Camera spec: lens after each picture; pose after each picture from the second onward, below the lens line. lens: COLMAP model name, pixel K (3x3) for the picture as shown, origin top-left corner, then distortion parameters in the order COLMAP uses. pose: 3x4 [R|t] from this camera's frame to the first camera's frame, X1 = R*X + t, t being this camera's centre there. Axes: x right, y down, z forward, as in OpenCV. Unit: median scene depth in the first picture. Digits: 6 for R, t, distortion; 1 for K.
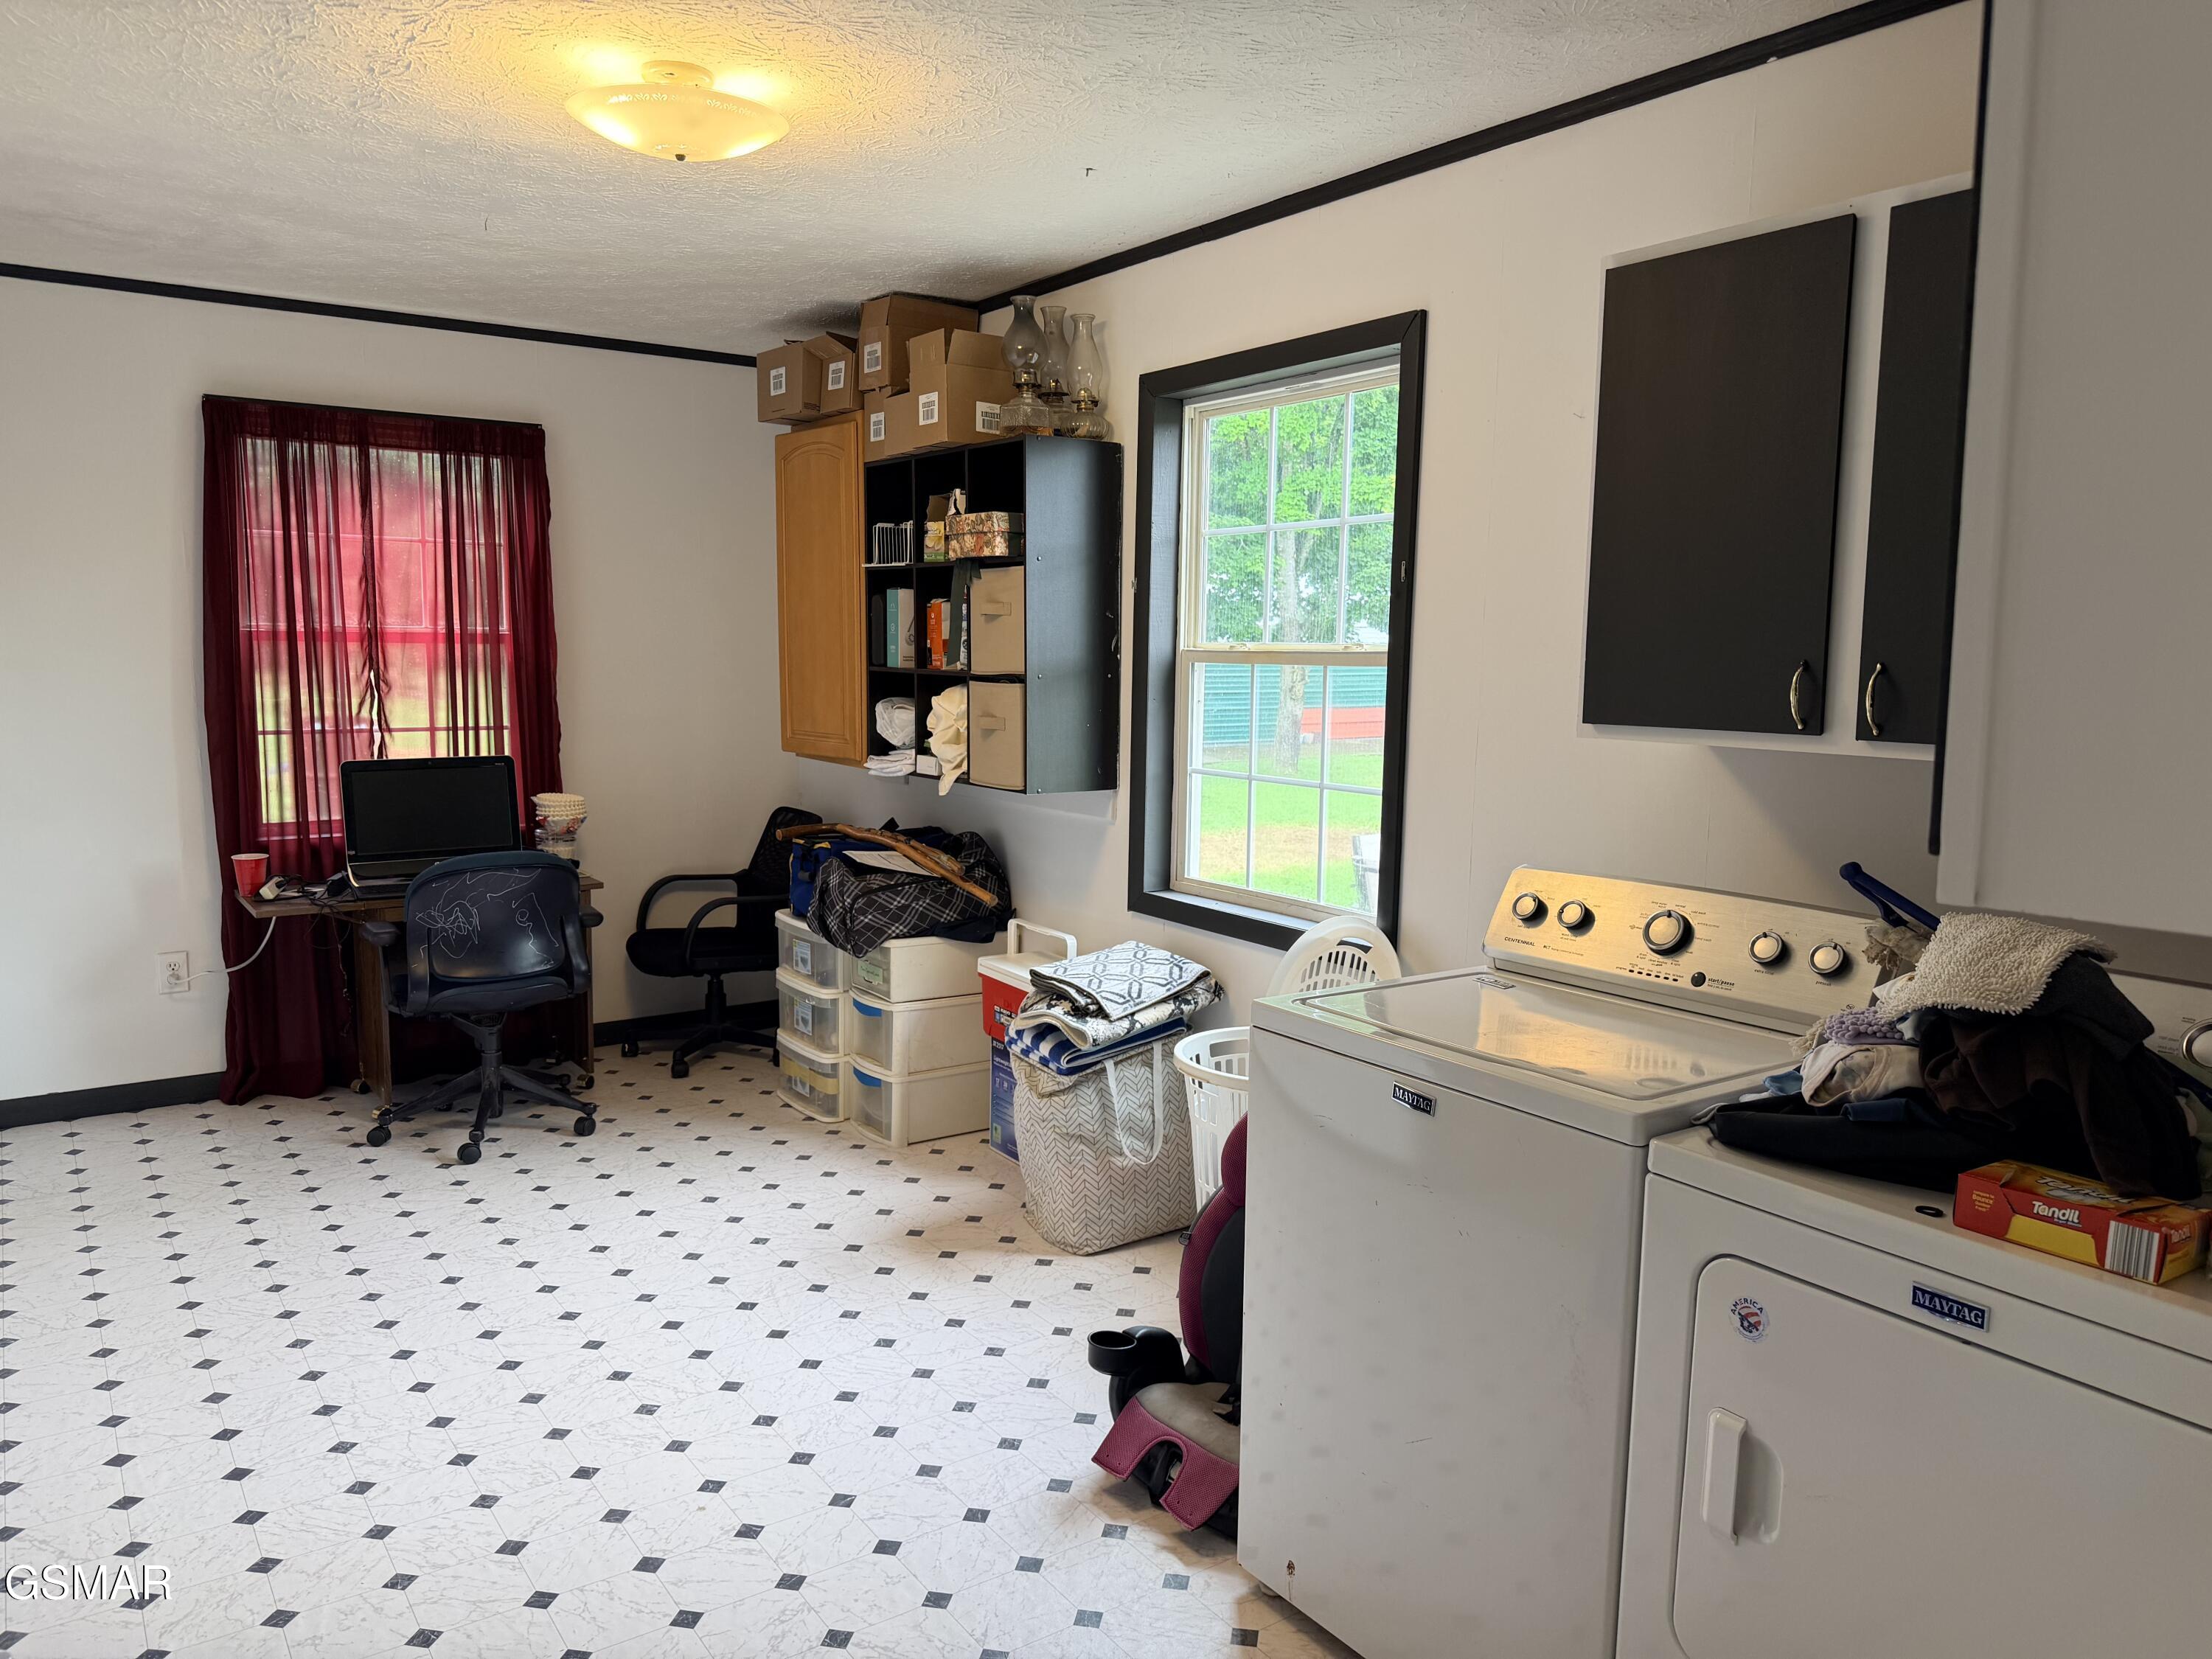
lens RADIAL K [[1548.9, 0, 1109.0], [0, 1548.9, 842.8], [0, 0, 1]] dist [0.082486, -0.011453]
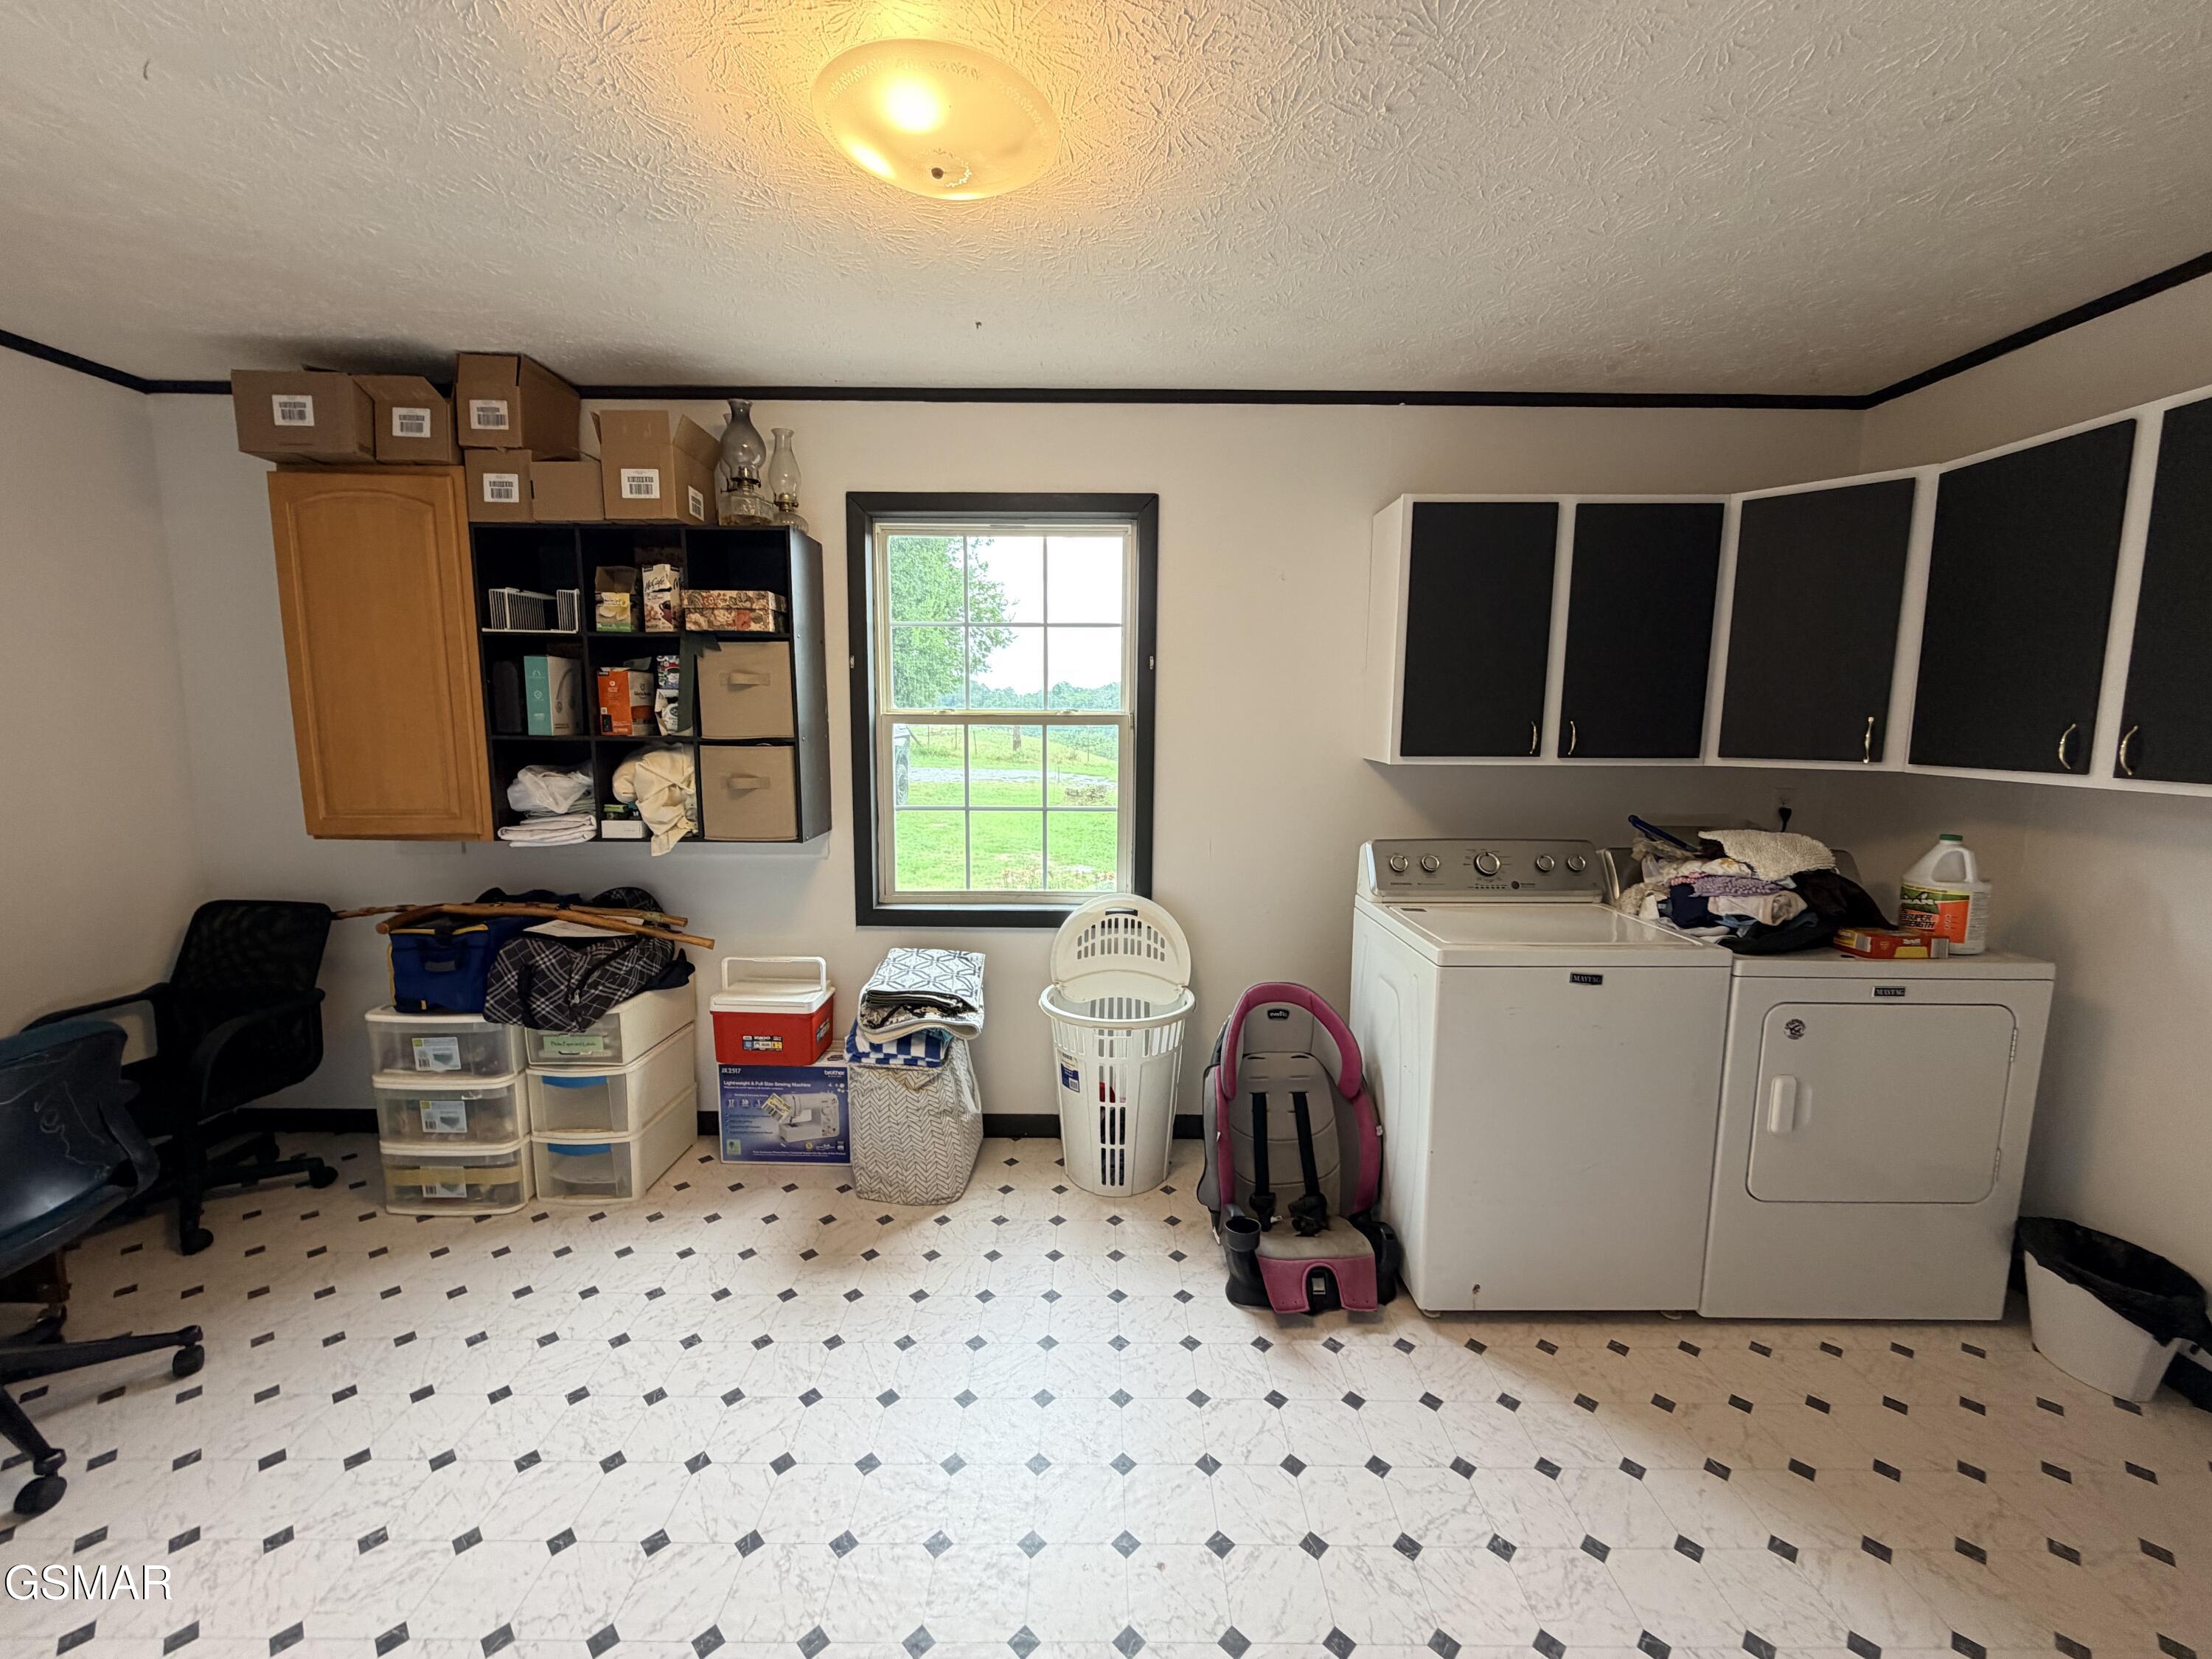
lens RADIAL K [[882.6, 0, 1108.5], [0, 882.6, 833.1], [0, 0, 1]] dist [-0.001491, 0.000584]
pose [[0.578814, -0.123074, 0.806119, -0.419954], [0.107290, 0.991445, 0.074332, -0.059312], [-0.808371, 0.043464, 0.587067, 0.412260]]
